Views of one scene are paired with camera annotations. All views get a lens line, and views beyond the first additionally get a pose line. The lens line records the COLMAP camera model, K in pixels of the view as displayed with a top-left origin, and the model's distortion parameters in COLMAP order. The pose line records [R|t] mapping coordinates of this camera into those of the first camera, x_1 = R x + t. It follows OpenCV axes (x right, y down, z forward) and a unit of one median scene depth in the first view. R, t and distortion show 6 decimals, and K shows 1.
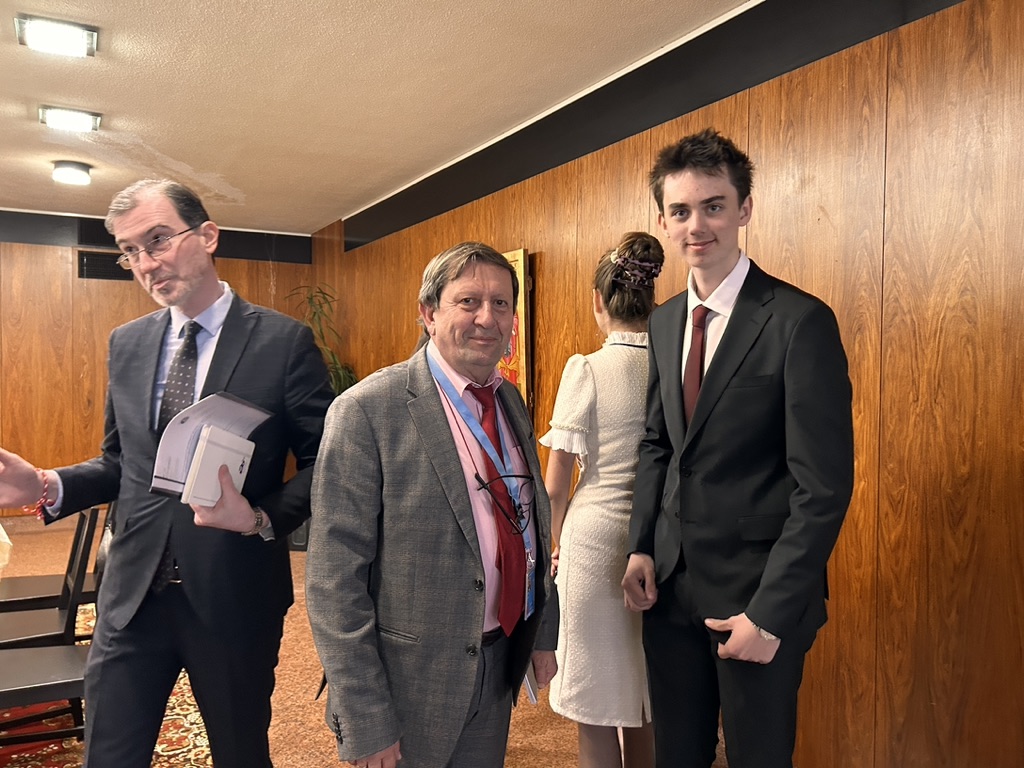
lens RADIAL K [[774.1, 0, 518.5], [0, 774.1, 387.7], [0, 0, 1]] dist [0.046693, -0.052888]
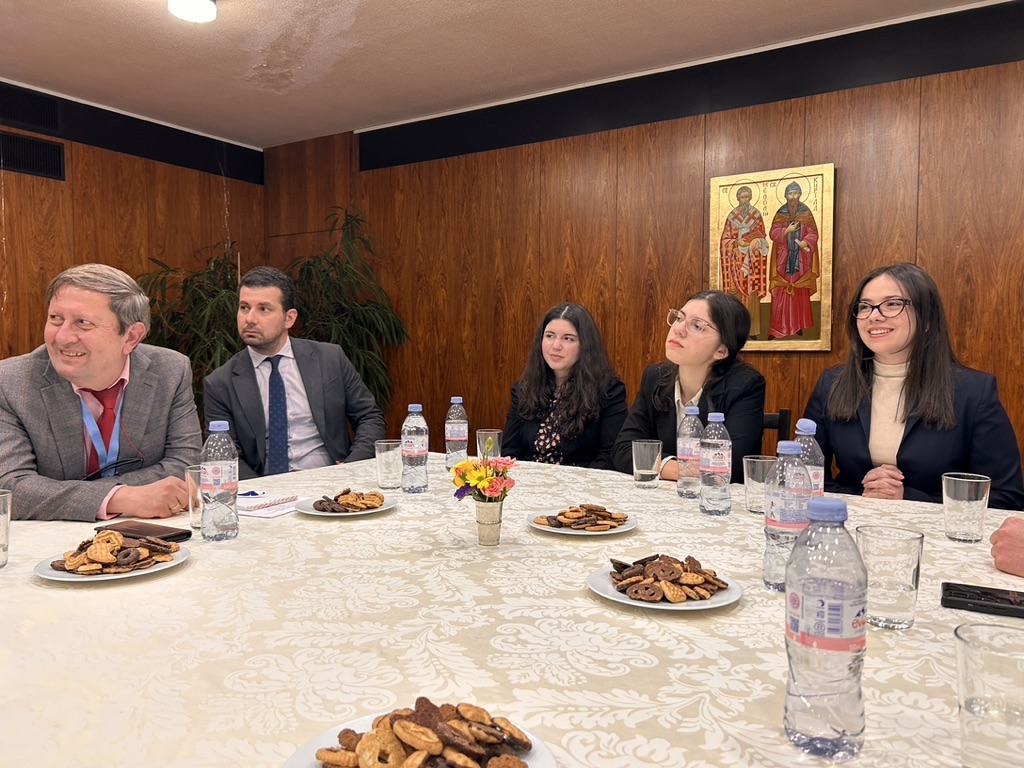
lens RADIAL K [[774.1, 0, 514.9], [0, 774.1, 388.7], [0, 0, 1]] dist [0.046693, -0.052888]
pose [[0.887322, -0.024896, 0.460478, -1.464041], [0.017410, 0.999638, 0.020499, 0.143909], [-0.460821, -0.010172, 0.887435, 0.540220]]
